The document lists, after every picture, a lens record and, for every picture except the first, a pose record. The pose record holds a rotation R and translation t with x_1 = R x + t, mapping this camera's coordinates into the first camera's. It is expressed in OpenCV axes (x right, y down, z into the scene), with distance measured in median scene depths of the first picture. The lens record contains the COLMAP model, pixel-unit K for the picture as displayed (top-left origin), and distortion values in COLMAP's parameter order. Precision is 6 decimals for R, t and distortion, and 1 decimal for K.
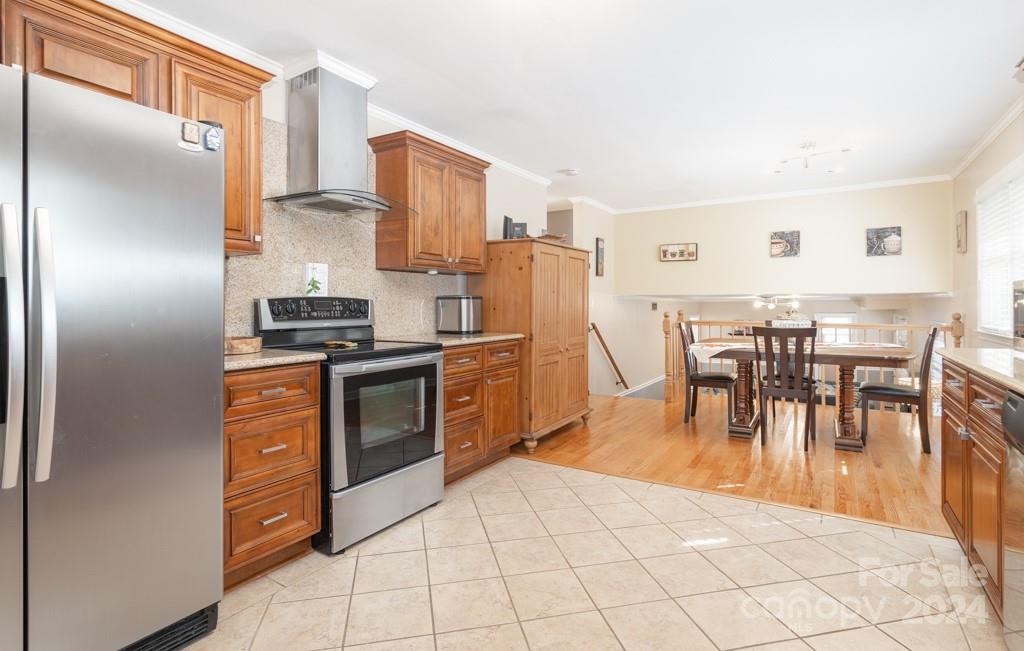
lens RADIAL K [[512.2, 0, 509.8], [0, 512.2, 307.6], [0, 0, 1]] dist [-0.001307, 0.000248]
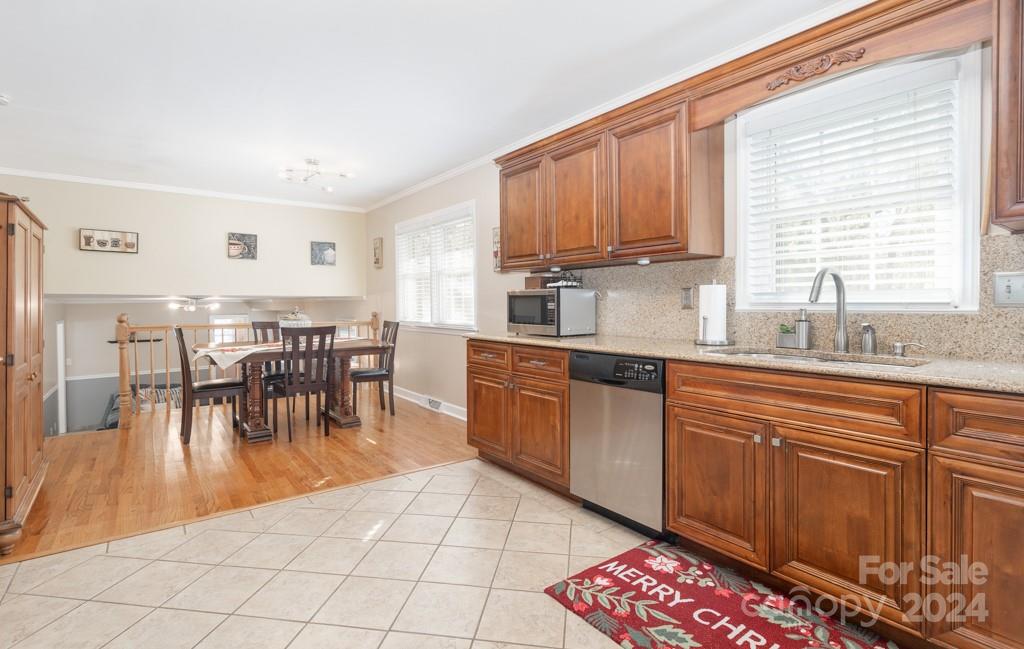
lens RADIAL K [[496.3, 0, 520.3], [0, 496.3, 305.5], [0, 0, 1]] dist [0.001463, -0.001024]
pose [[0.345145, -0.002328, 0.938546, -0.270341], [0.010744, 0.999941, -0.001471, 0.000449], [-0.938488, 0.010591, 0.345150, 0.208301]]
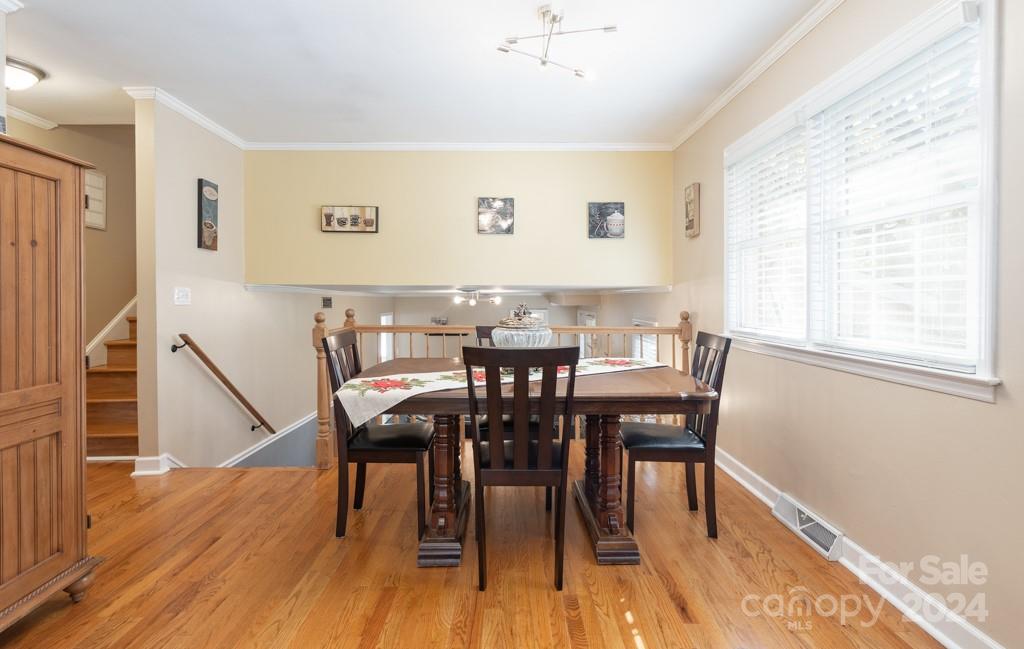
lens RADIAL K [[496.3, 0, 504.0], [0, 496.3, 307.1], [0, 0, 1]] dist [0.001463, -0.001024]
pose [[0.848778, -0.004900, 0.528727, 0.251299], [0.000505, 0.999964, 0.008458, -0.003153], [-0.528750, -0.006912, 0.848750, 0.564274]]
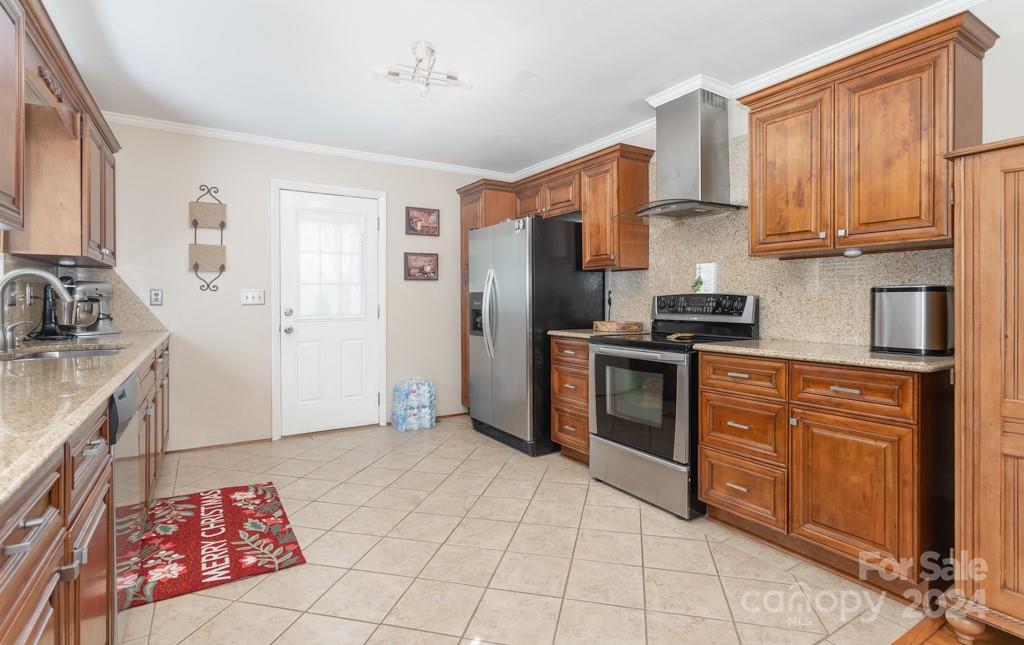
lens RADIAL K [[496.3, 0, 500.7], [0, 496.3, 302.7], [0, 0, 1]] dist [0.001463, -0.001024]
pose [[-0.454956, 0.004773, -0.890501, 0.542831], [-0.006027, 0.999946, 0.008439, -0.005605], [0.890493, 0.009206, -0.454903, 0.764221]]
